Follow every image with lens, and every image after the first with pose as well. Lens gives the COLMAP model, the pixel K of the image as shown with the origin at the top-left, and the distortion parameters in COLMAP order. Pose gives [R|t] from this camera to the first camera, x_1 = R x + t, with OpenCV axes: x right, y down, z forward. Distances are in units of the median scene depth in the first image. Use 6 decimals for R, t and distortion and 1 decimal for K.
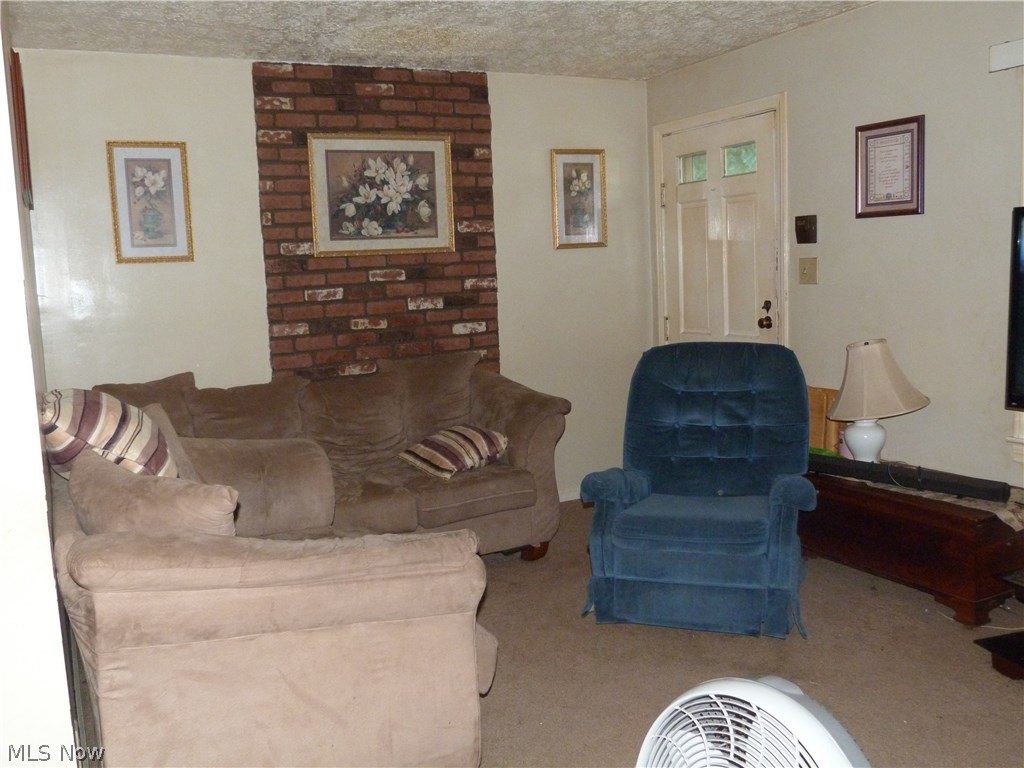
lens RADIAL K [[894.1, 0, 509.4], [0, 894.1, 385.3], [0, 0, 1]] dist [-0.056726, 0.004003]
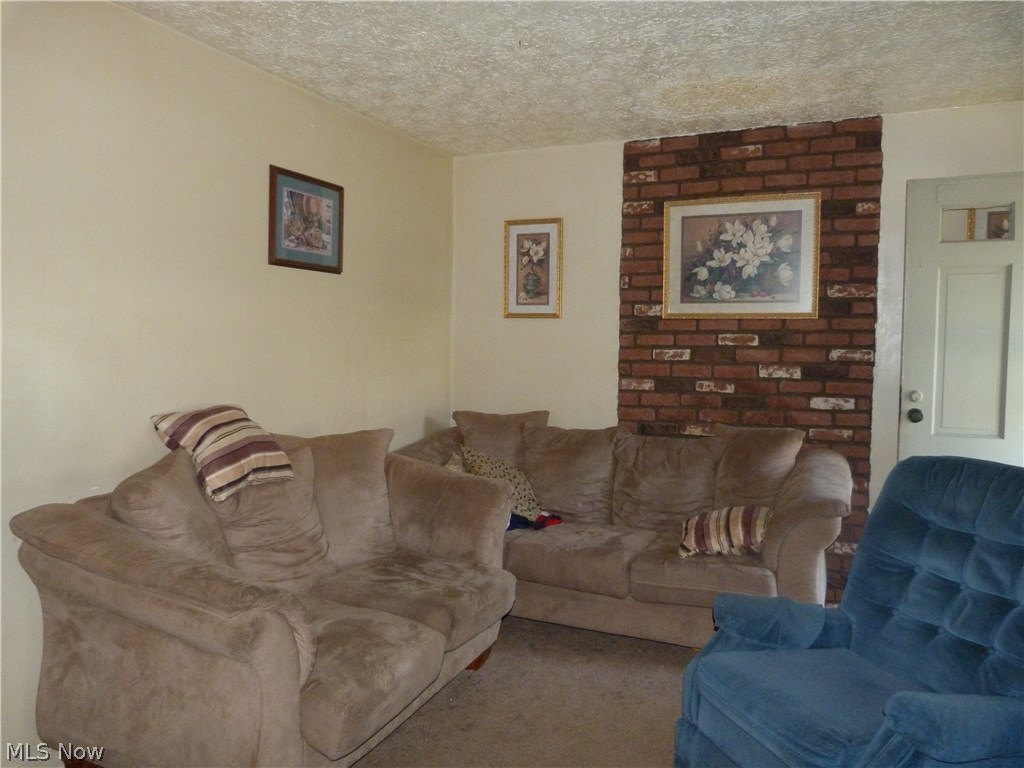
lens RADIAL K [[762.1, 0, 513.3], [0, 762.1, 383.5], [0, 0, 1]] dist [-0.041601, 0.015438]
pose [[0.628504, 0.099241, -0.771449, 0.367608], [-0.135917, 0.990580, 0.016698, -0.058020], [0.765839, 0.094358, 0.636071, 0.295294]]
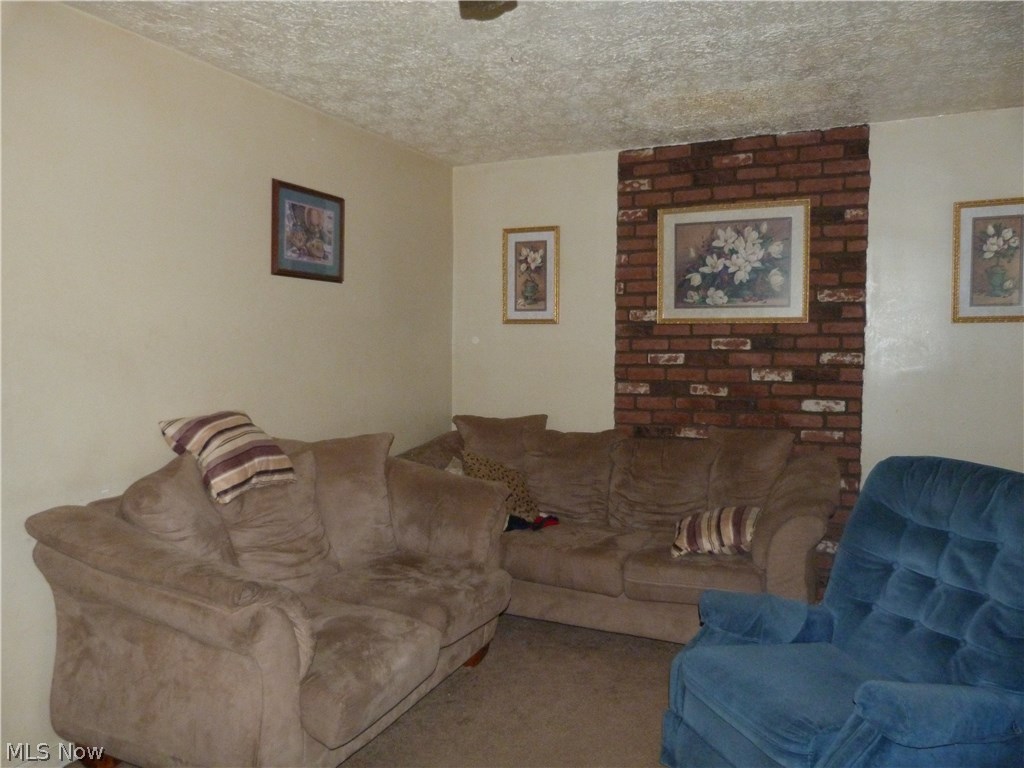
lens RADIAL K [[762.1, 0, 514.3], [0, 762.1, 384.2], [0, 0, 1]] dist [-0.041601, 0.015438]
pose [[0.620962, 0.092313, -0.778386, 0.392127], [-0.129457, 0.991482, 0.014310, -0.061229], [0.773076, 0.091882, 0.627623, 0.291403]]
